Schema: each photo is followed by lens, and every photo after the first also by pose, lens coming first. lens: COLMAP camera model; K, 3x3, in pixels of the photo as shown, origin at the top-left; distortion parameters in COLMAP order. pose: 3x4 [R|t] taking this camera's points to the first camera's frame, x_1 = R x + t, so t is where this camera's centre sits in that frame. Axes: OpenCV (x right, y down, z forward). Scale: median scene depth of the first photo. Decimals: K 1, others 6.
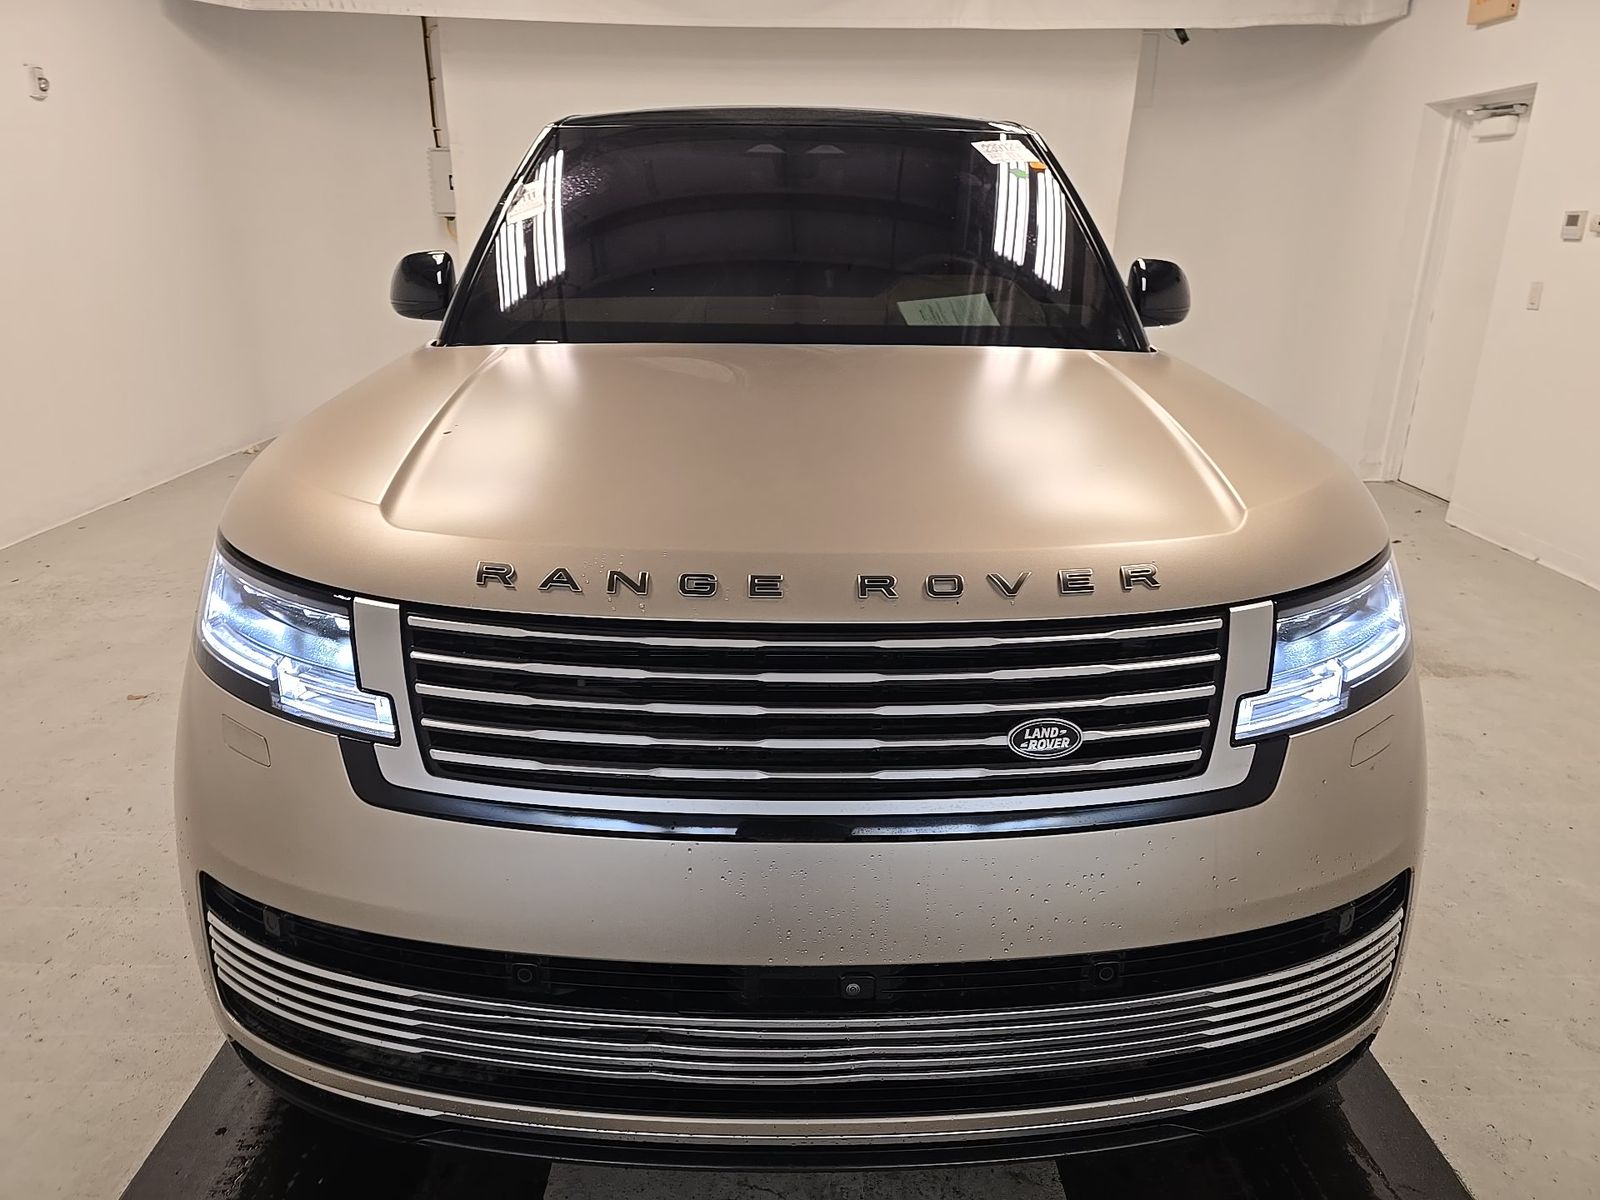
lens RADIAL K [[1075.8, 0, 800.0], [0, 1075.8, 600.0], [0, 0, 1]] dist [0.024559, -0.001982]
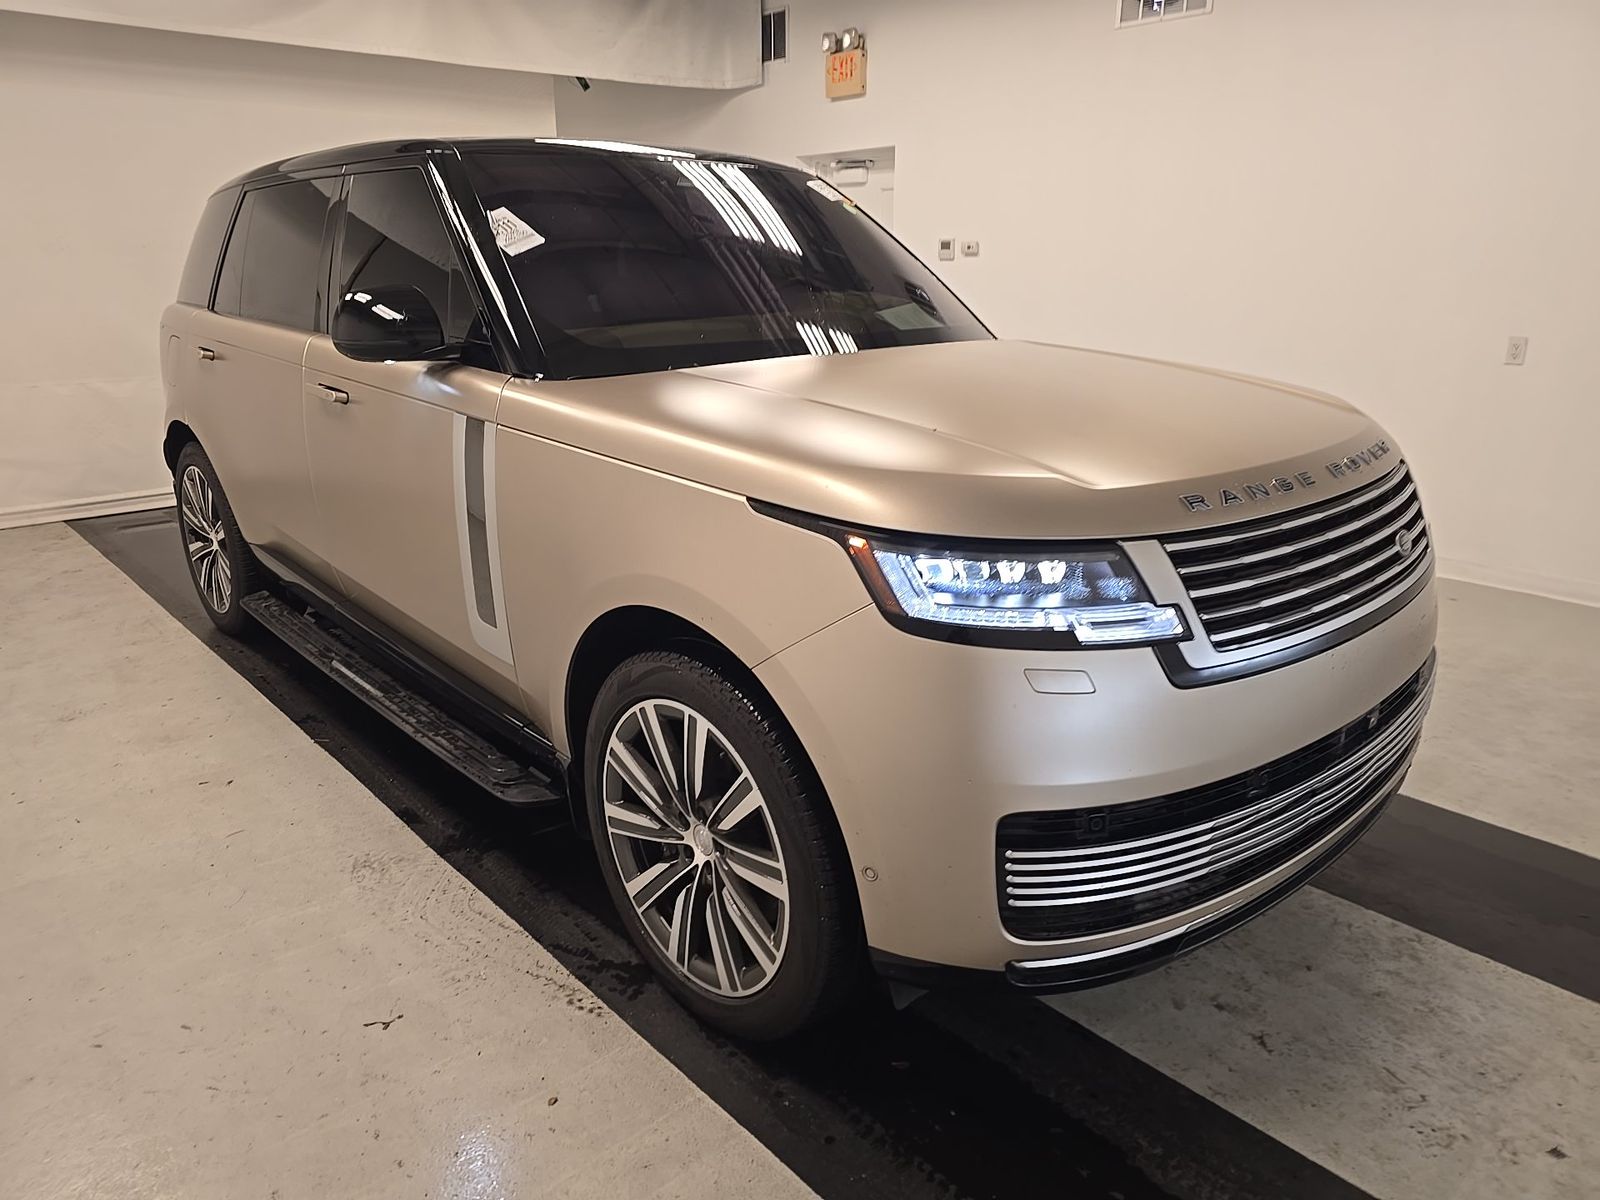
lens RADIAL K [[1075.8, 0, 800.0], [0, 1075.8, 600.0], [0, 0, 1]] dist [0.024559, -0.001982]
pose [[0.762792, -0.213710, 0.610309, -0.777026], [0.228143, 0.972059, 0.055239, -0.047878], [-0.605061, 0.097102, 0.790235, 0.120531]]
